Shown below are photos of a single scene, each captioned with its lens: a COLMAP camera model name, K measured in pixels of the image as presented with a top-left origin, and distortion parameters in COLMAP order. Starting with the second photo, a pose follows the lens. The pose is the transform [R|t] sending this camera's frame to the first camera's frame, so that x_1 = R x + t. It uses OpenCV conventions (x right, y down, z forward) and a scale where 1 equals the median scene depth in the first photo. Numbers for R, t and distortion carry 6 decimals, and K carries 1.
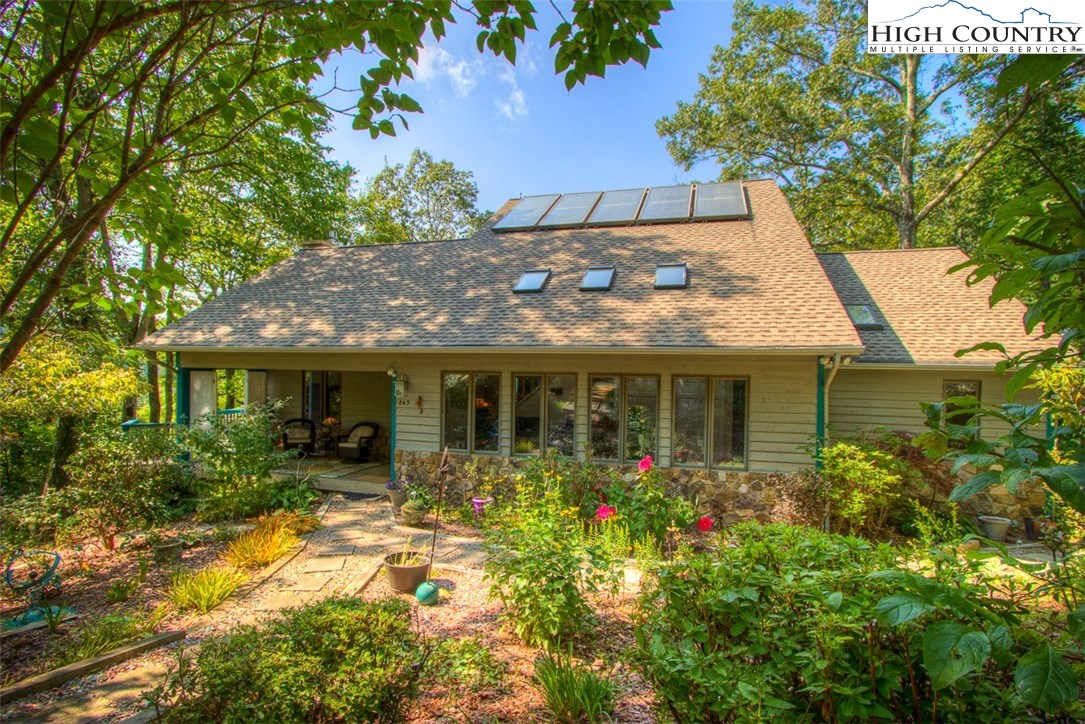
lens RADIAL K [[527.3, 0, 546.9], [0, 527.3, 366.6], [0, 0, 1]] dist [-0.000252, -0.000008]
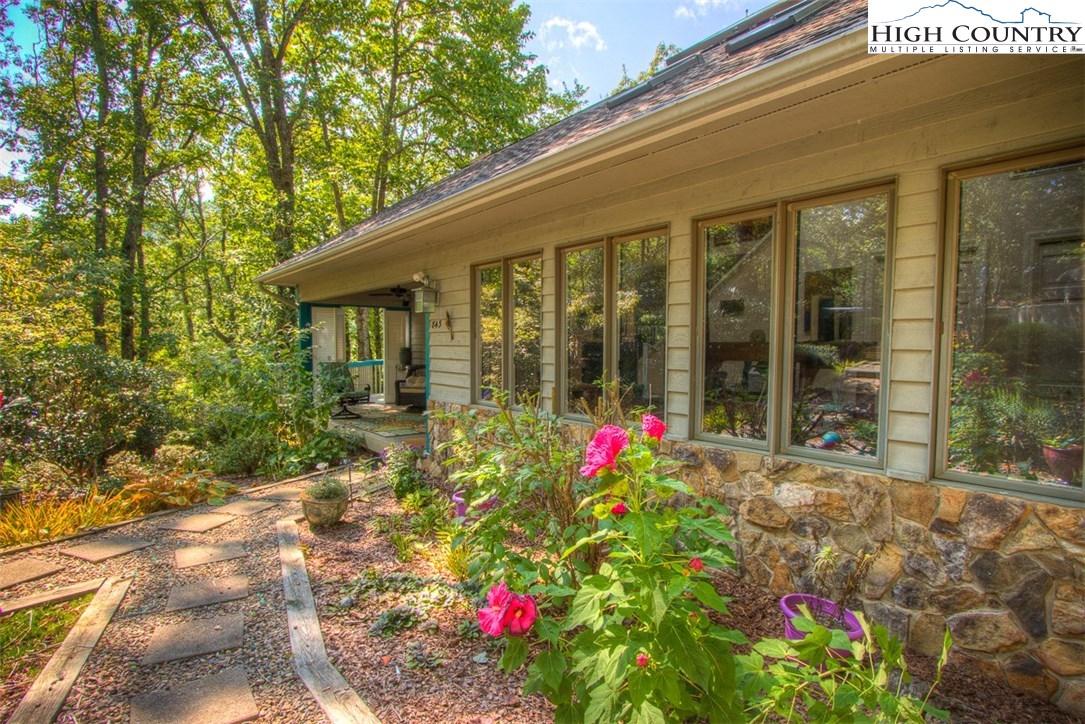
lens RADIAL K [[542.4, 0, 543.9], [0, 542.4, 372.7], [0, 0, 1]] dist [0.001833, 0.000365]
pose [[0.825511, 0.012983, -0.564236, 0.164106], [0.018129, 0.998610, 0.049500, 0.079599], [0.564094, -0.051092, 0.824128, 0.453299]]
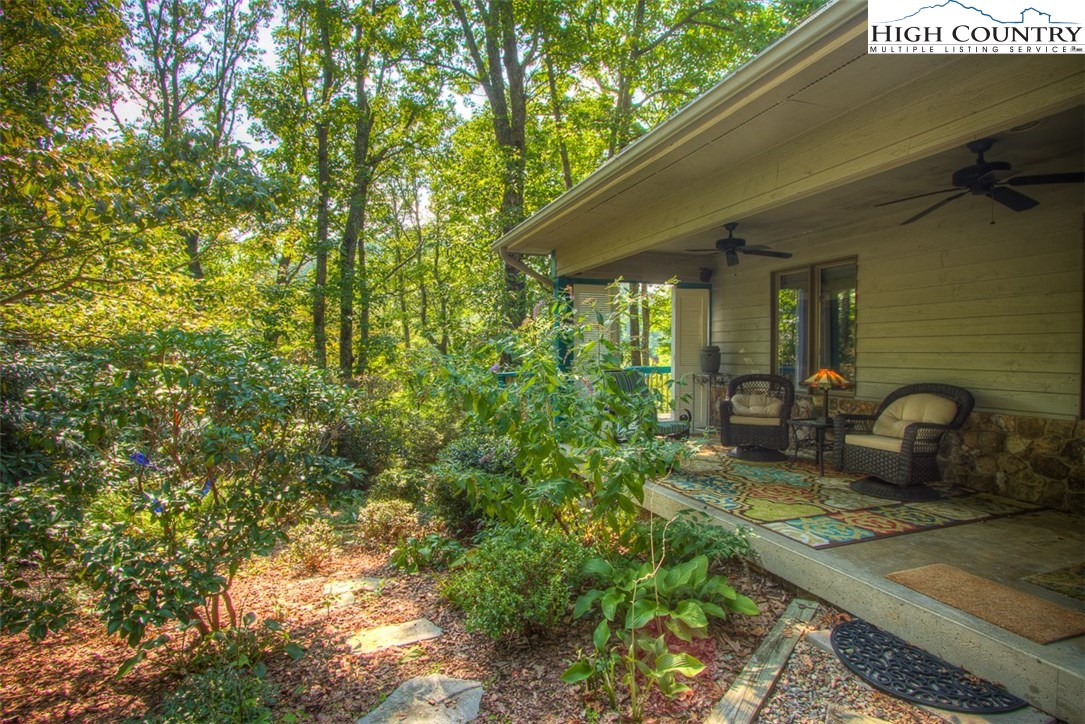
lens RADIAL K [[542.4, 0, 543.9], [0, 542.4, 372.7], [0, 0, 1]] dist [0.001833, 0.000365]
pose [[0.599860, 0.007439, -0.800071, -0.218795], [0.021407, 0.999450, 0.025343, 0.088436], [0.799819, -0.032329, 0.599370, 0.608713]]
